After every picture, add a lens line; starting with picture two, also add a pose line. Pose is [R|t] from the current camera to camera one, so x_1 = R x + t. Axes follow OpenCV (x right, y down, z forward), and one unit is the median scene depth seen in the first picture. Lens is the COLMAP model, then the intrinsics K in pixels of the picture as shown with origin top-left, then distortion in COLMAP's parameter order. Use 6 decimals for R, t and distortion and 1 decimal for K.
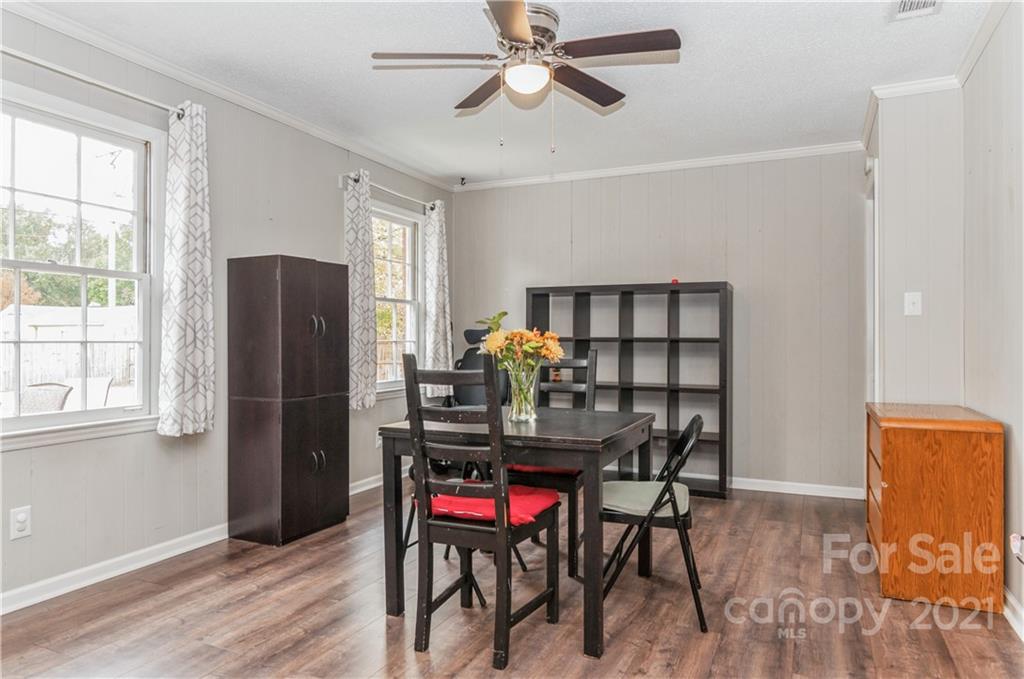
lens RADIAL K [[641.3, 0, 508.4], [0, 641.3, 342.2], [0, 0, 1]] dist [-0.009959, -0.000332]
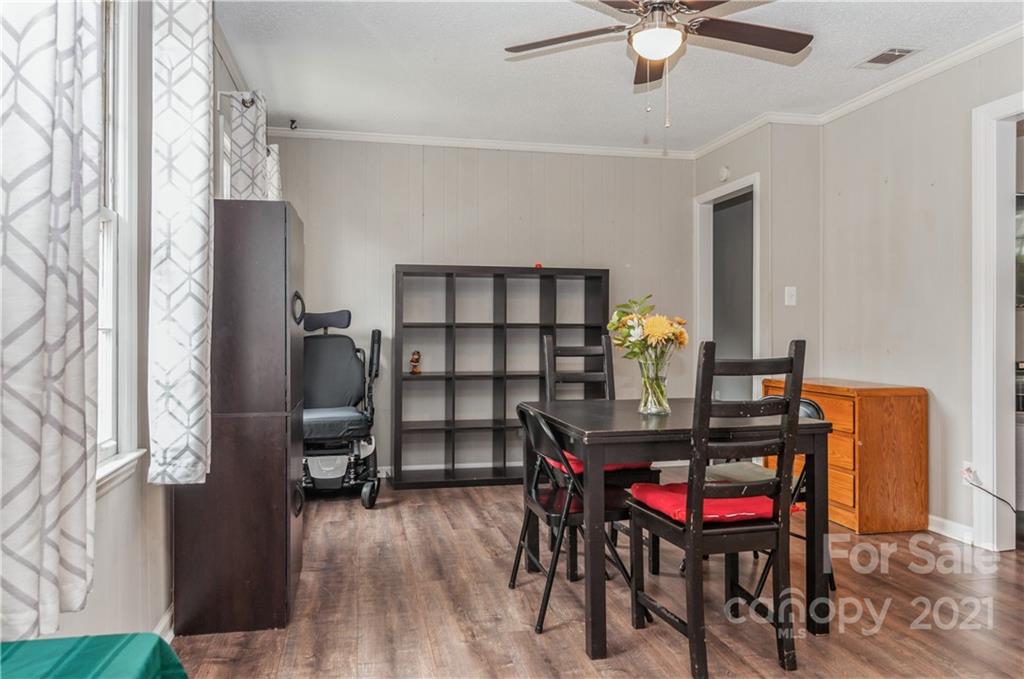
lens RADIAL K [[691.4, 0, 514.3], [0, 691.4, 330.3], [0, 0, 1]] dist [-0.002534, -0.001348]
pose [[0.806997, -0.004059, 0.590542, -0.572590], [0.002251, 0.999990, 0.003797, -0.001047], [-0.590552, -0.001735, 0.806998, 0.247901]]
